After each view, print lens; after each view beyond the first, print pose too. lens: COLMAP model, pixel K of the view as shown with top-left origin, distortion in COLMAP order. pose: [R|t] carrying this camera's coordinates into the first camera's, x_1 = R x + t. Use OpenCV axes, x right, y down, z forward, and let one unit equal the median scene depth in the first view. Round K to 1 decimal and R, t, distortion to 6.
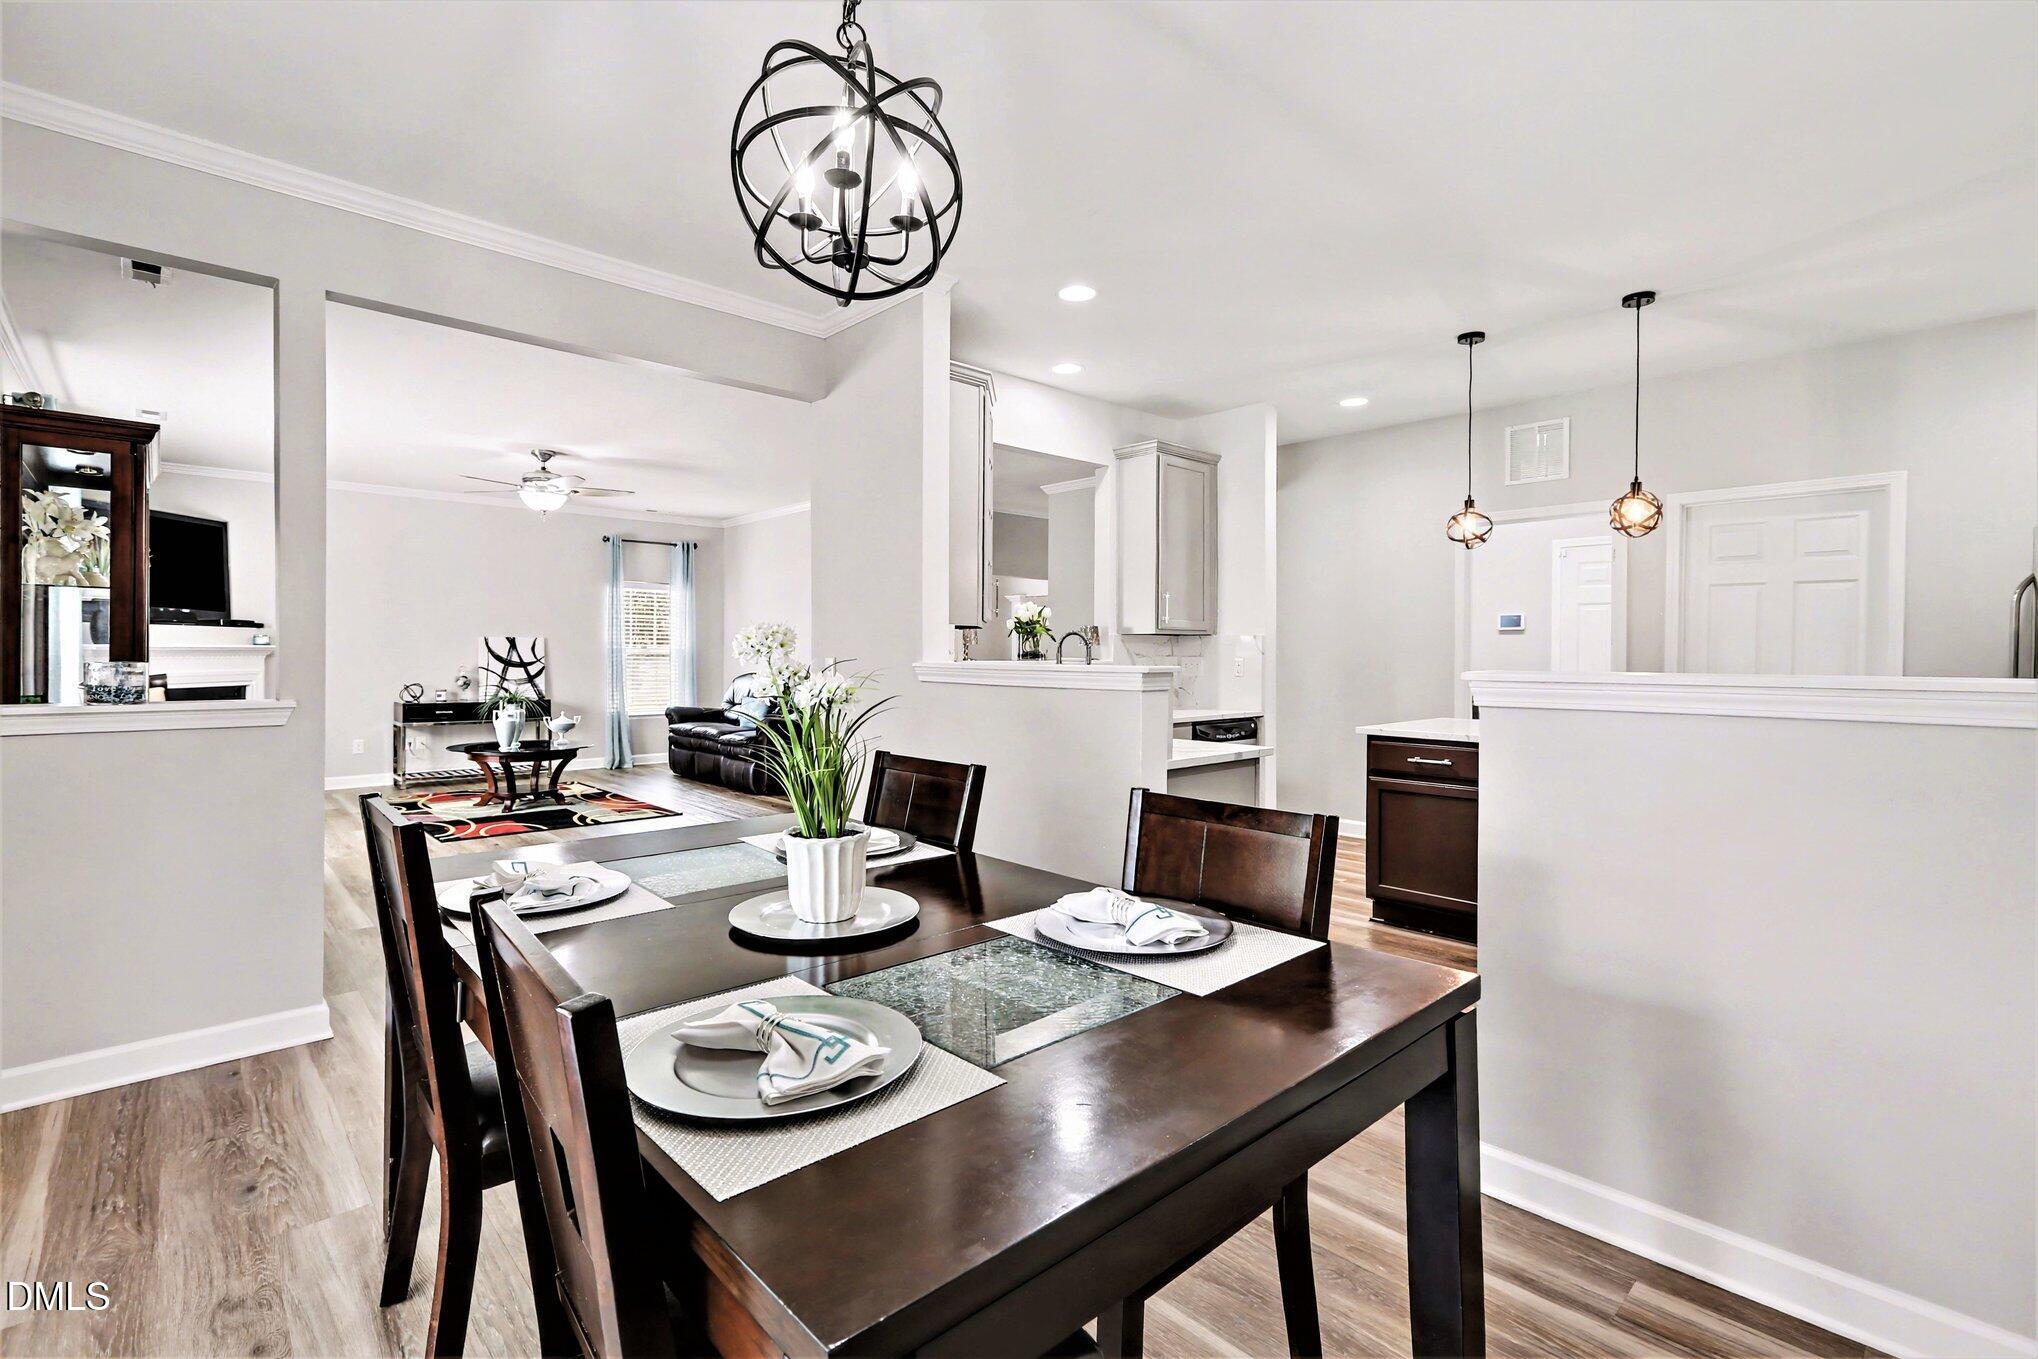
lens RADIAL K [[934.7, 0, 992.4], [0, 934.7, 654.5], [0, 0, 1]] dist [-0.006041, 0.004499]
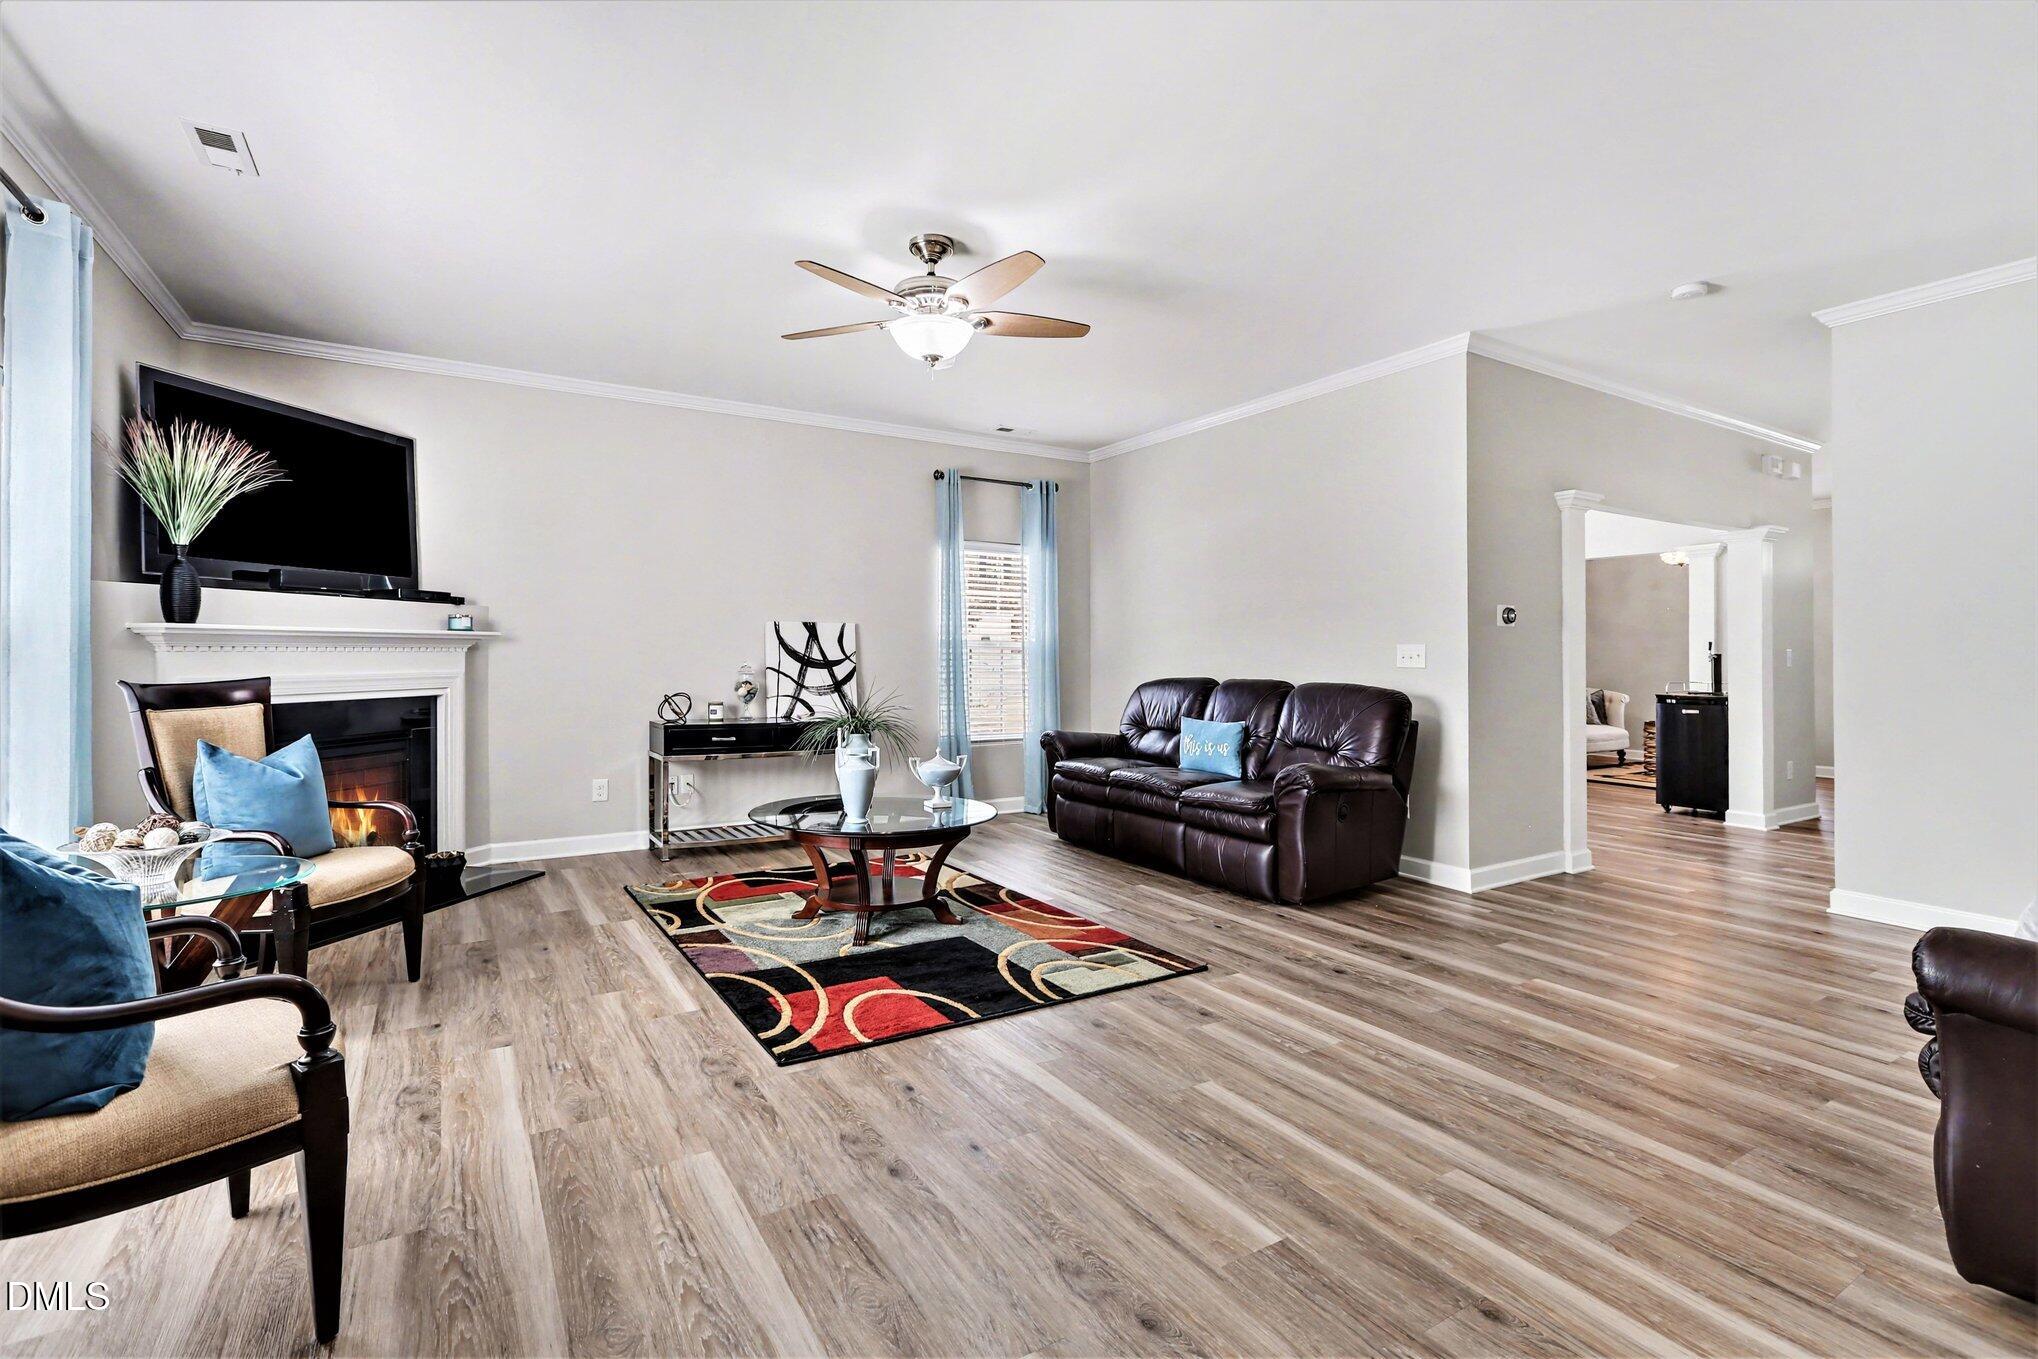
lens RADIAL K [[934.7, 0, 1010.8], [0, 934.7, 667.3], [0, 0, 1]] dist [-0.006041, 0.004499]
pose [[0.984146, 0.002186, -0.177348, -0.274900], [-0.000687, 0.999964, 0.008514, 0.007697], [0.177360, -0.008257, 0.984111, 0.399794]]
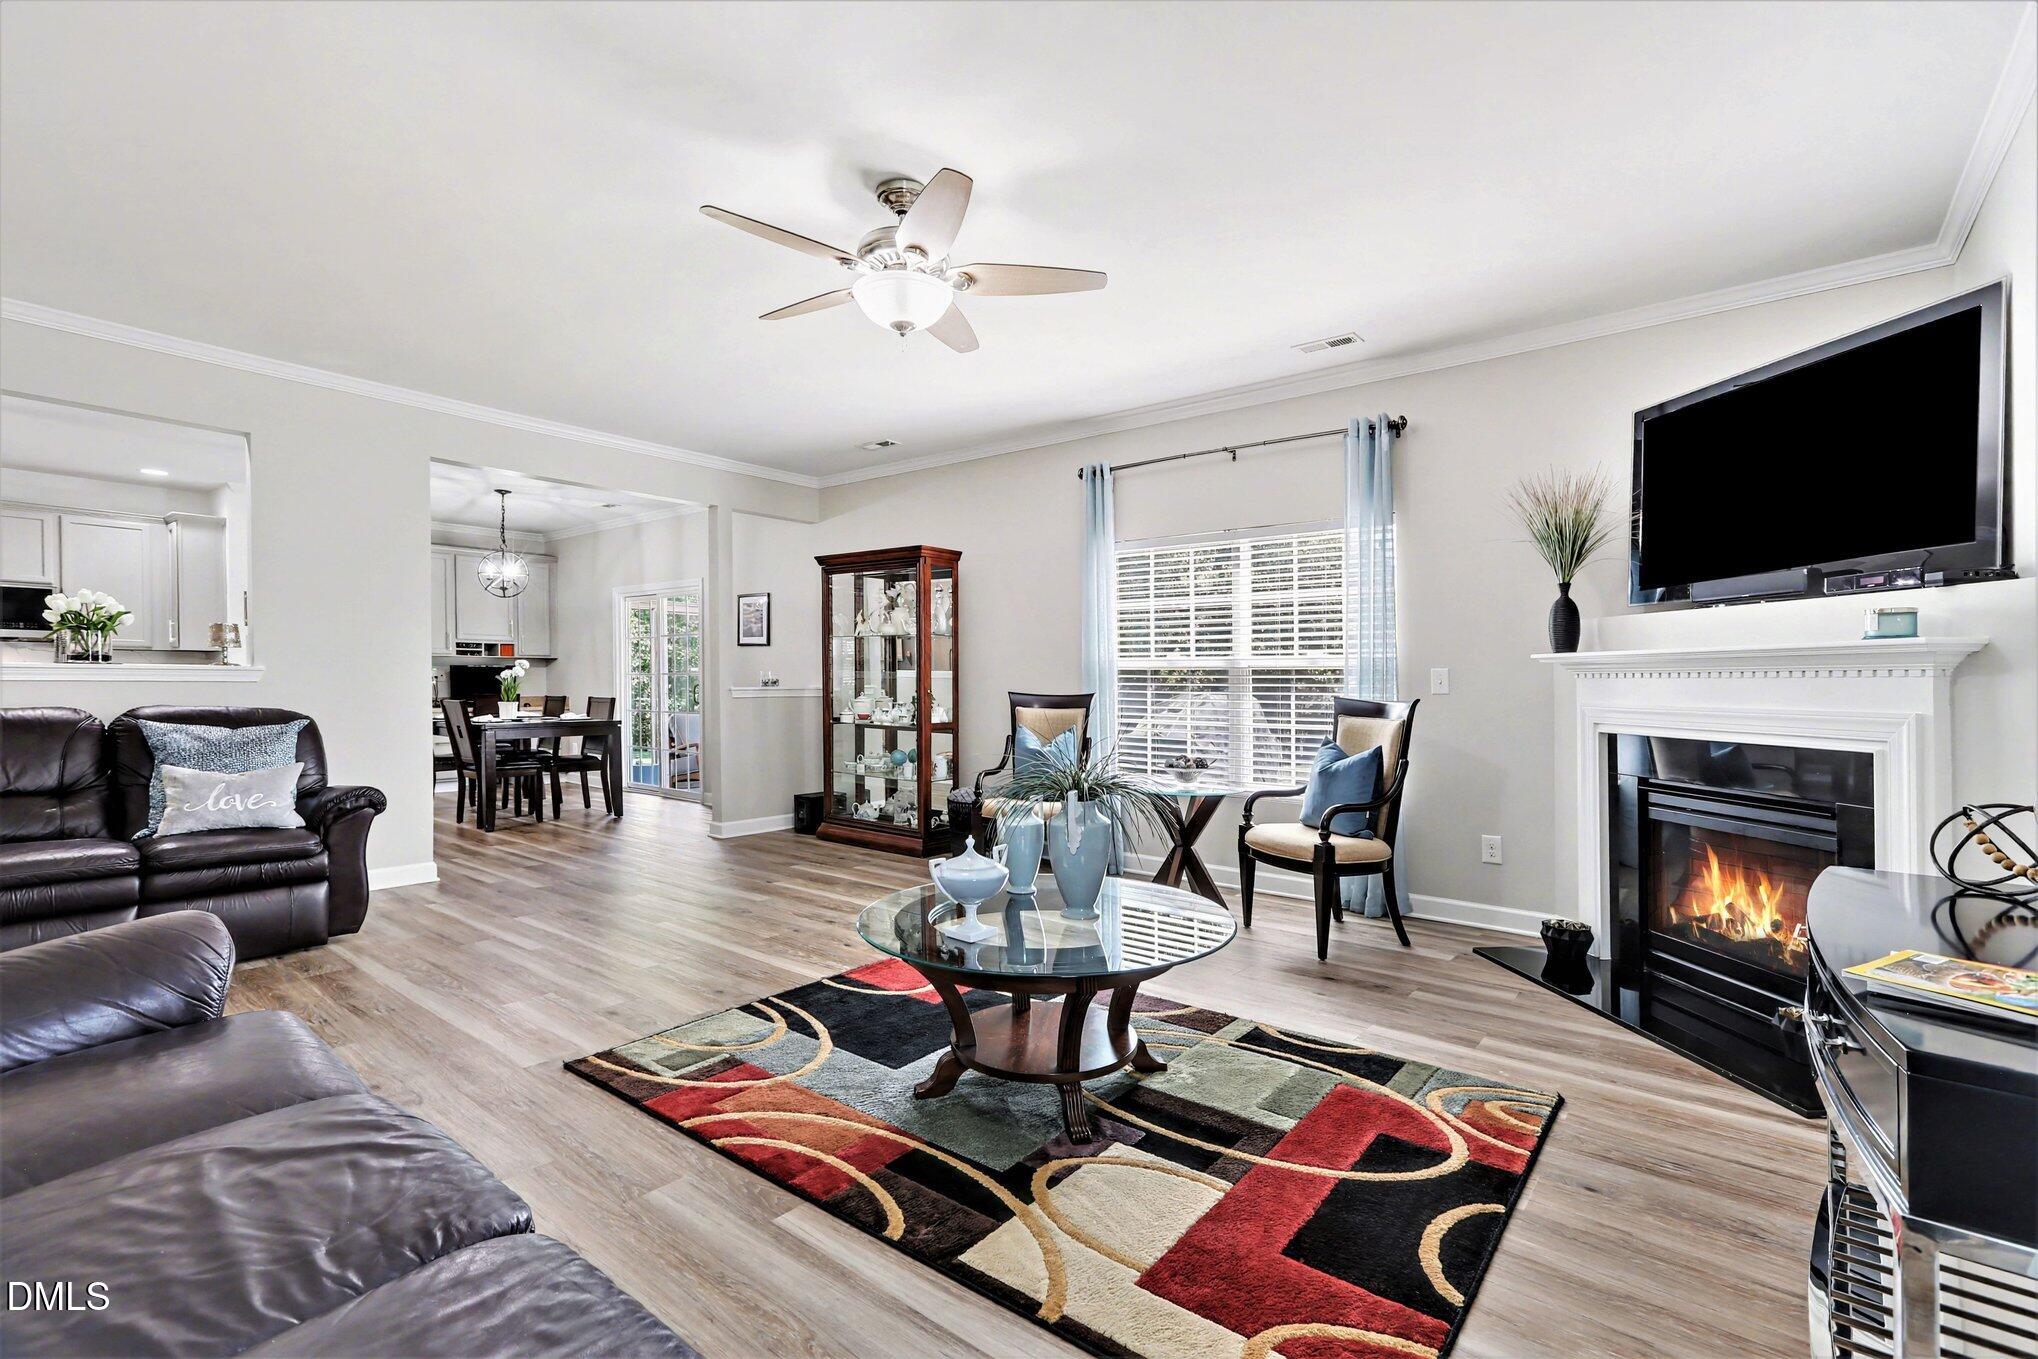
lens RADIAL K [[934.7, 0, 1003.7], [0, 934.7, 696.7], [0, 0, 1]] dist [-0.006041, 0.004499]
pose [[-0.988912, -0.007862, -0.148292, -0.362682], [-0.010954, 0.999739, 0.020049, 0.005954], [0.148096, 0.021451, -0.988740, 1.139189]]
